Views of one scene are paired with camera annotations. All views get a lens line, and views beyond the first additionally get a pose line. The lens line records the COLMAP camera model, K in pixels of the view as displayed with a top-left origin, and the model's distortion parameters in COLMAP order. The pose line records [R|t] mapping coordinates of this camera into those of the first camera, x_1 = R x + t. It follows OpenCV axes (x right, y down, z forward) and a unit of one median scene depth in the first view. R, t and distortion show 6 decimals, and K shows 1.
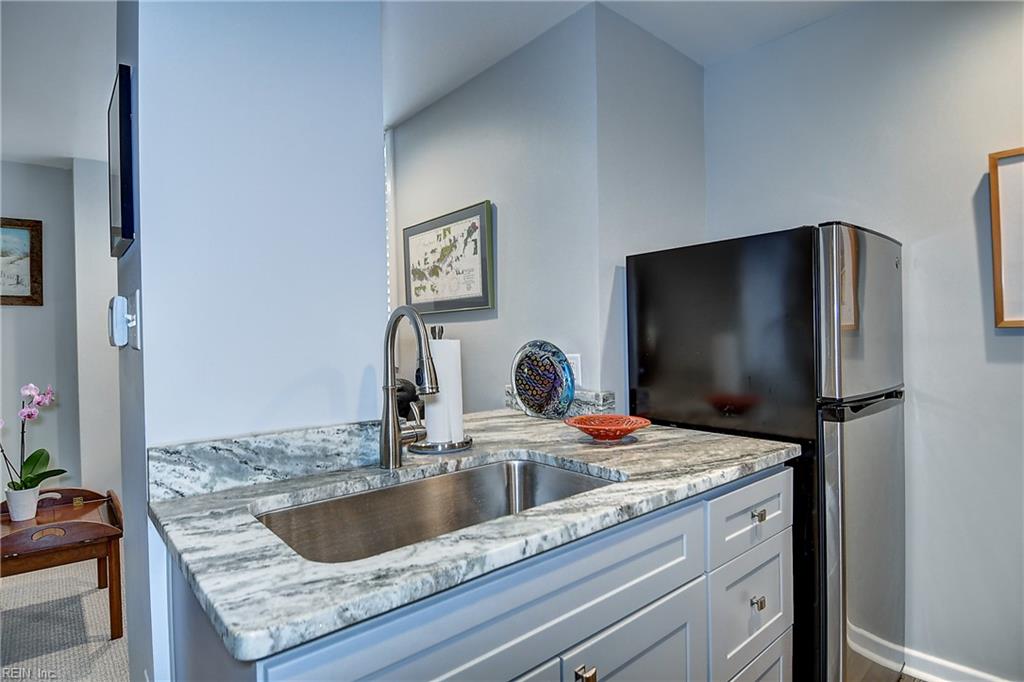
lens RADIAL K [[529.0, 0, 512.0], [0, 529.0, 341.0], [0, 0, 1]] dist [0.051406, -0.058392]
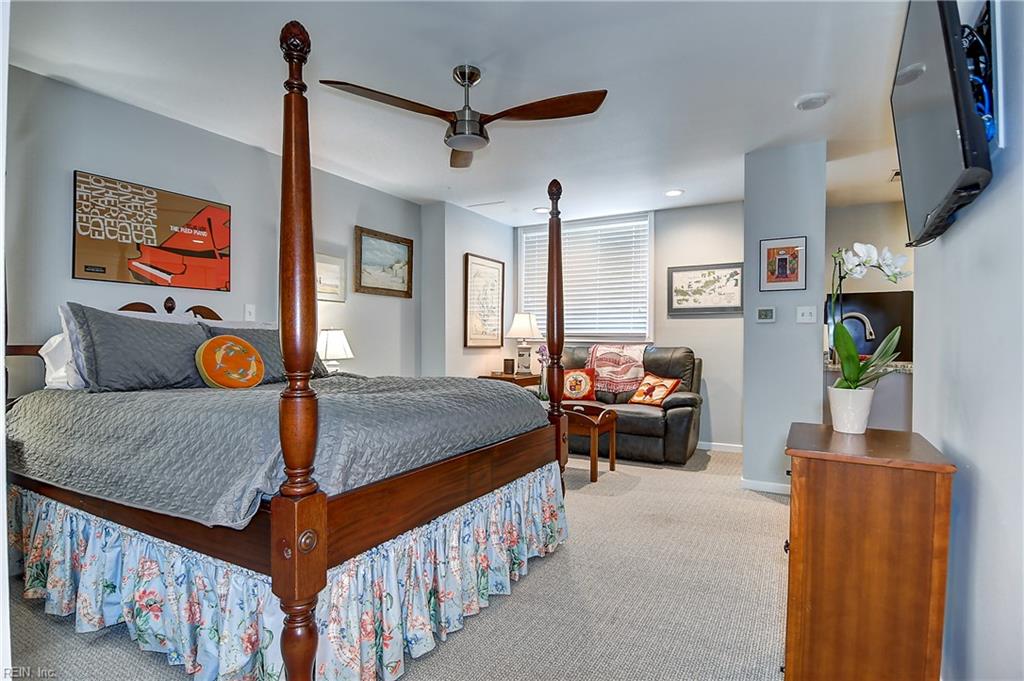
lens RADIAL K [[529.0, 0, 512.0], [0, 529.0, 340.5], [0, 0, 1]] dist [0.051406, -0.058392]
pose [[0.941270, 0.019771, 0.337075, -3.168023], [-0.017738, 0.999801, -0.009111, 0.167032], [-0.337188, 0.002597, 0.941434, -1.334812]]
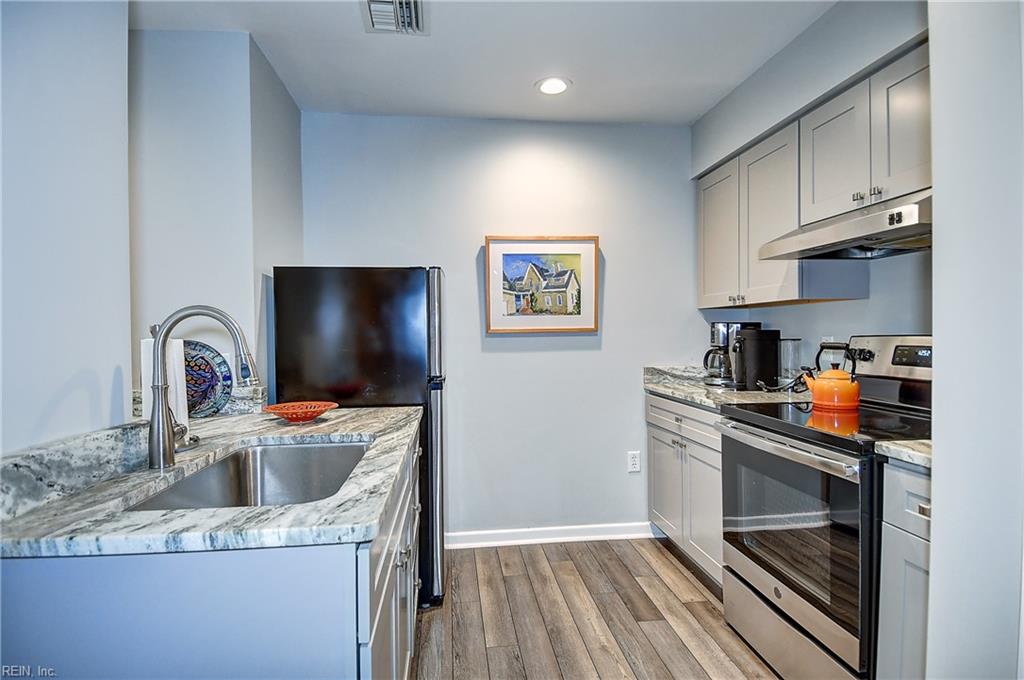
lens RADIAL K [[529.0, 0, 512.0], [0, 529.0, 340.0], [0, 0, 1]] dist [0.051406, -0.058392]
pose [[0.562391, 0.001264, 0.826870, -0.706270], [0.003000, 0.999989, -0.003569, 0.006099], [-0.826866, 0.004488, 0.562382, -0.105986]]
